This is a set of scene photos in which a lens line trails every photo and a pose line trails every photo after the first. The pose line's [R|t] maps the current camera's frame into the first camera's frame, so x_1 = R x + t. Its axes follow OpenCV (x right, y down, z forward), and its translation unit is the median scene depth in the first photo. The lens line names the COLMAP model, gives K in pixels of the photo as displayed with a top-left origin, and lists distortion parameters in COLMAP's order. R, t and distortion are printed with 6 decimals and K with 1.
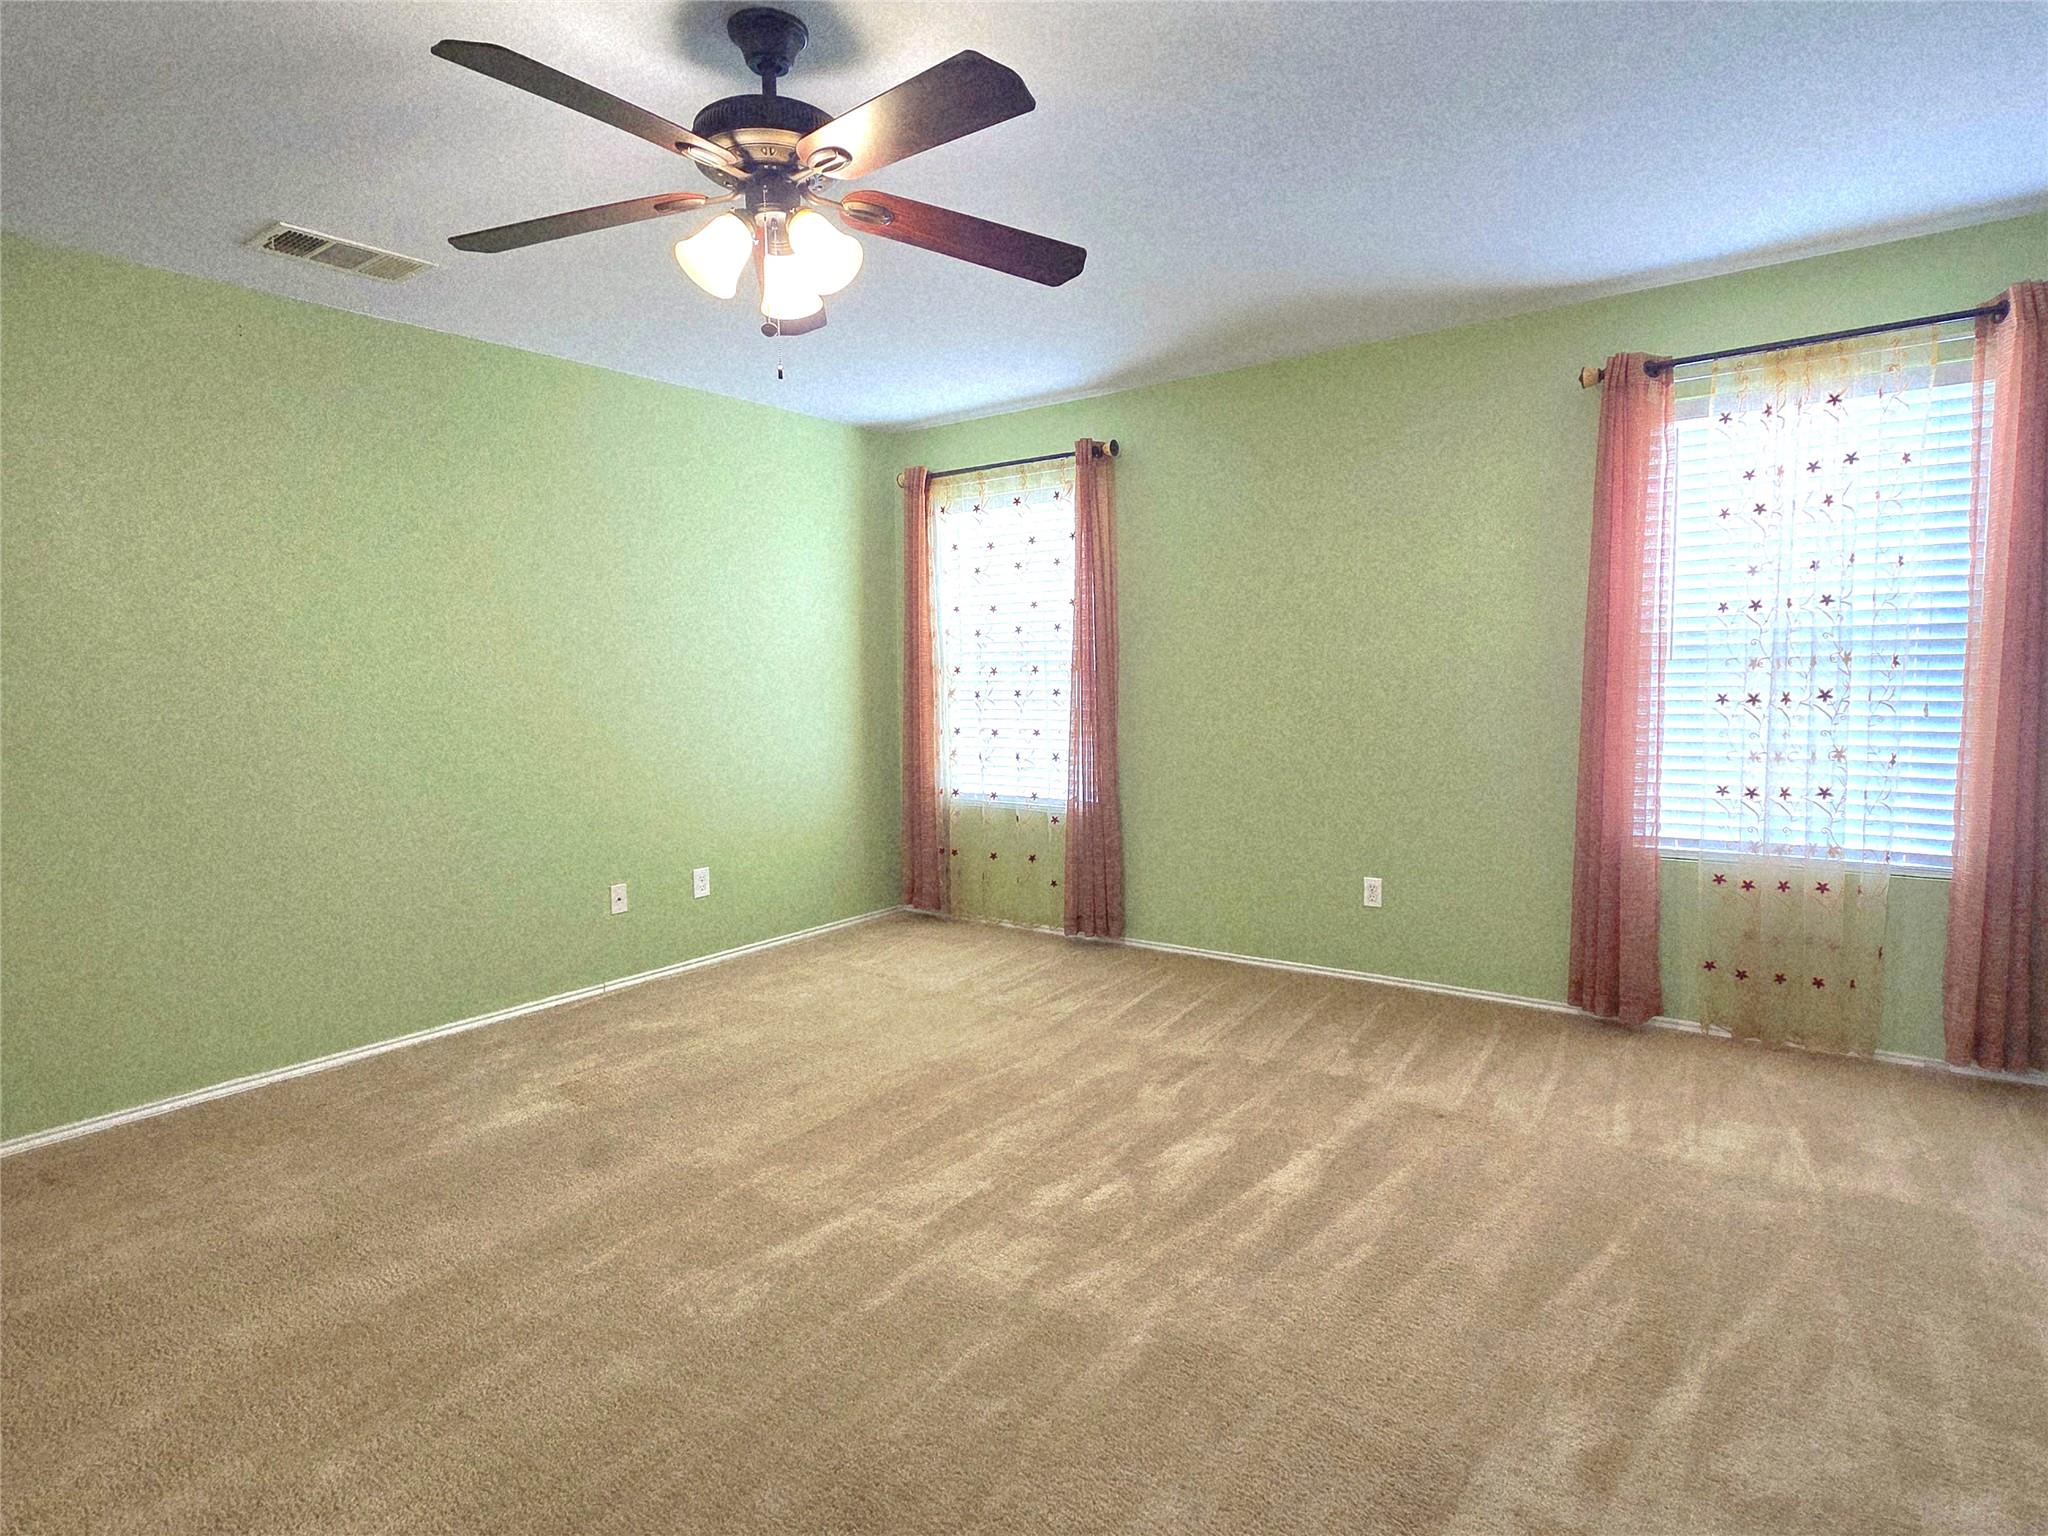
lens RADIAL K [[1105.0, 0, 1023.8], [0, 1105.0, 760.6], [0, 0, 1]] dist [-0.002276, 0.002944]
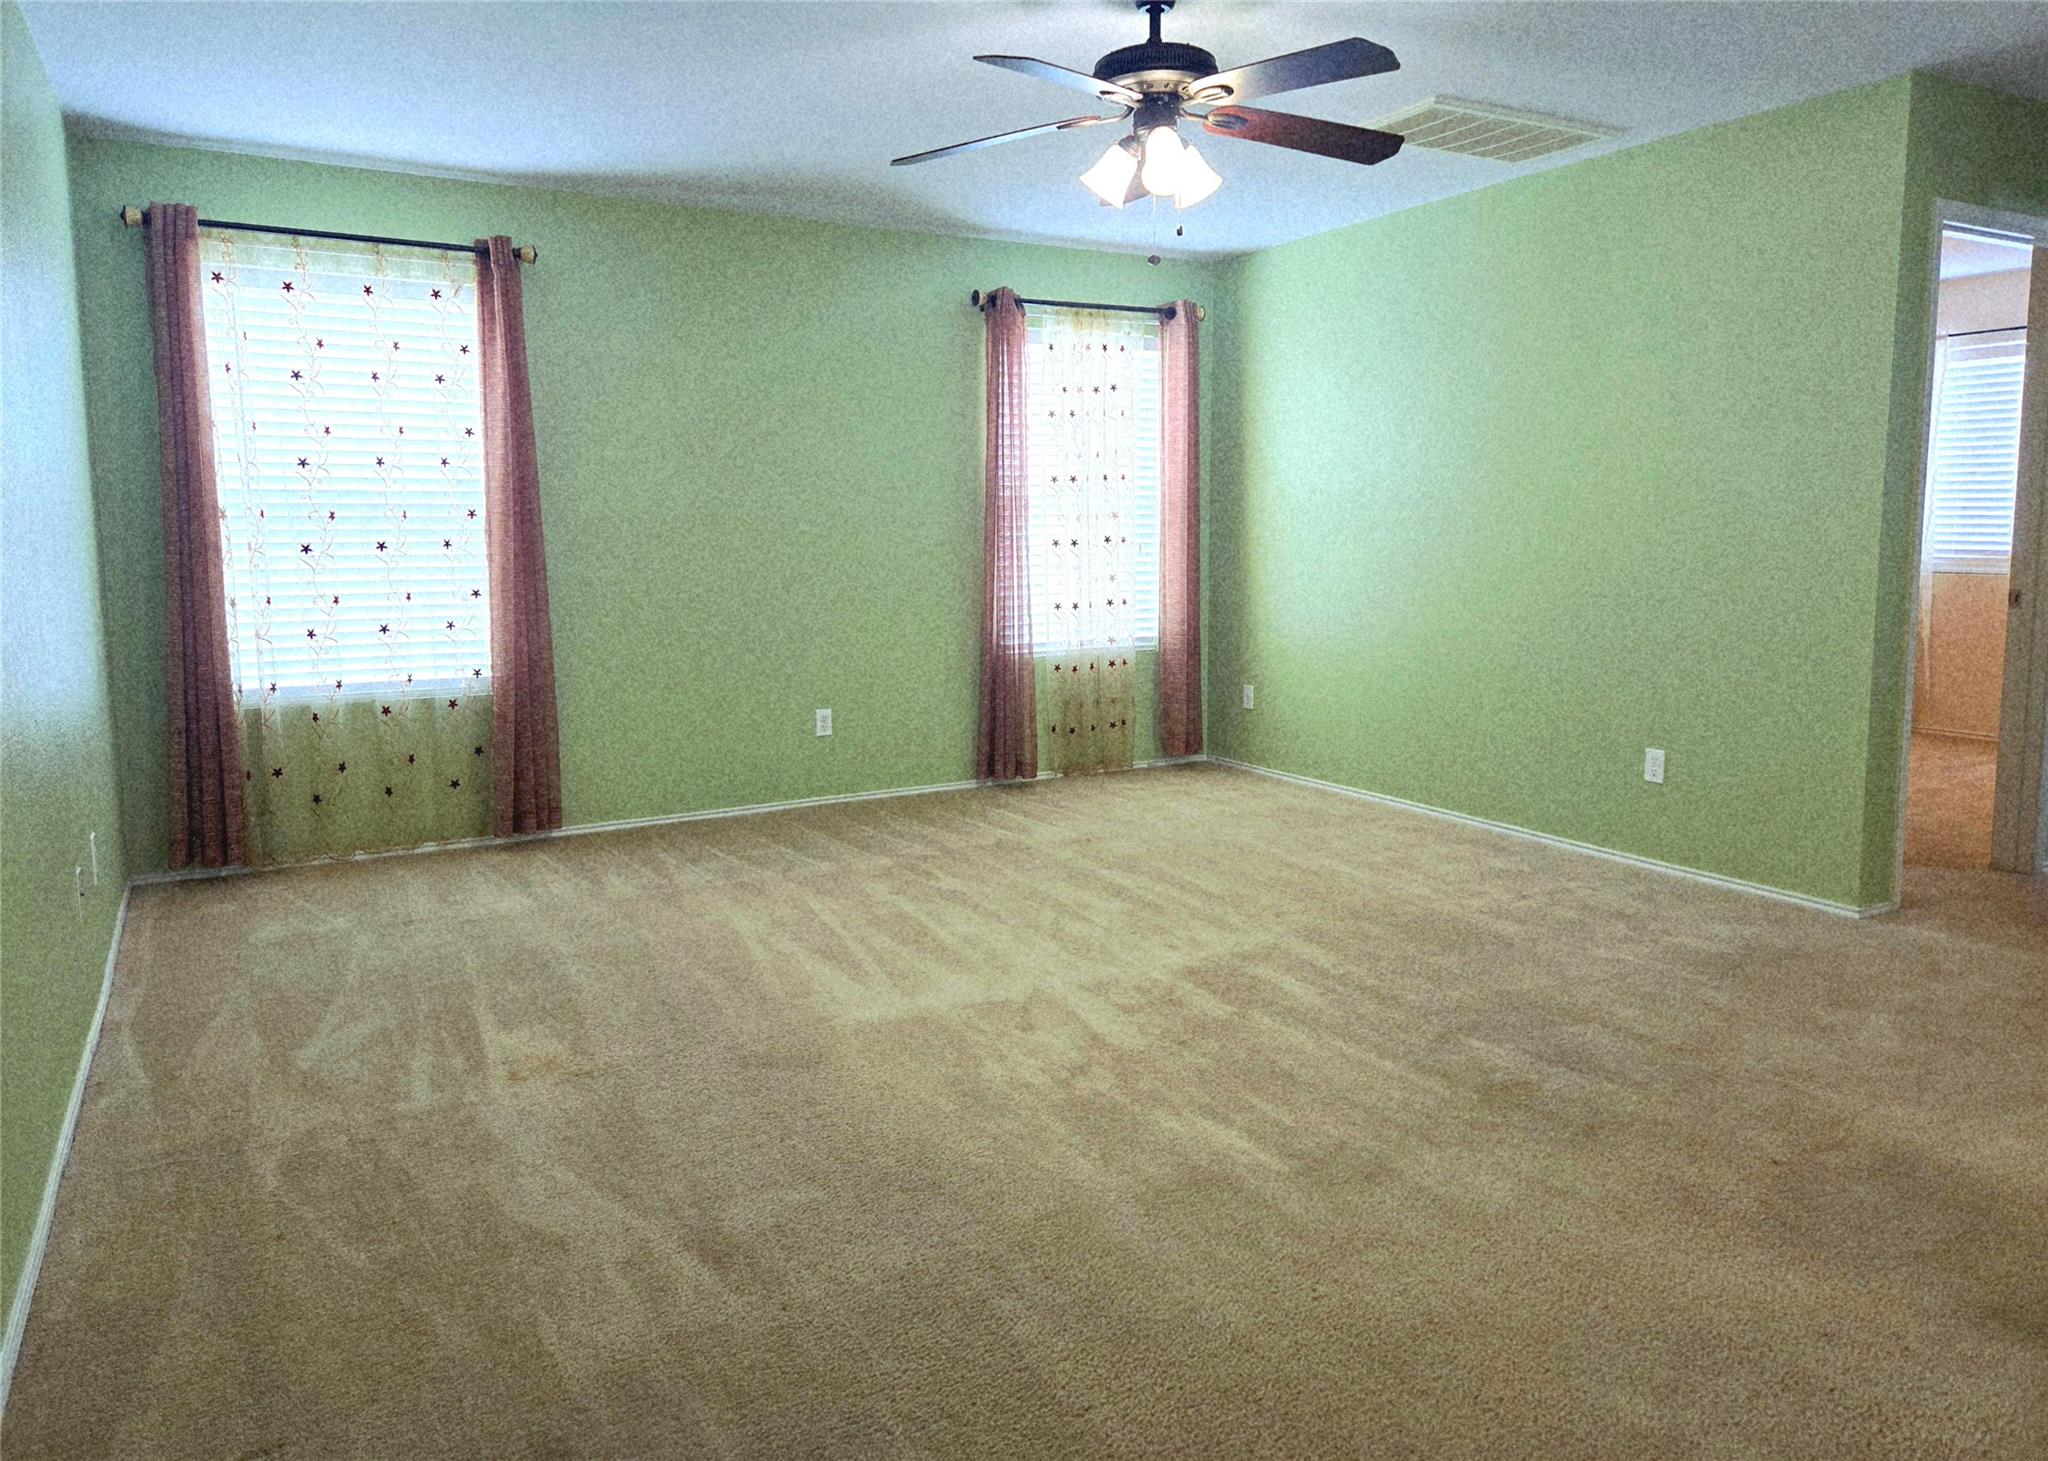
lens RADIAL K [[1358.4, 0, 1020.1], [0, 1358.4, 686.1], [0, 0, 1]] dist [0.033687, -0.001016]
pose [[0.406040, -0.093118, 0.909099, -0.731412], [0.074944, 0.994837, 0.068427, 0.003945], [-0.910777, 0.040348, 0.410922, 0.227687]]
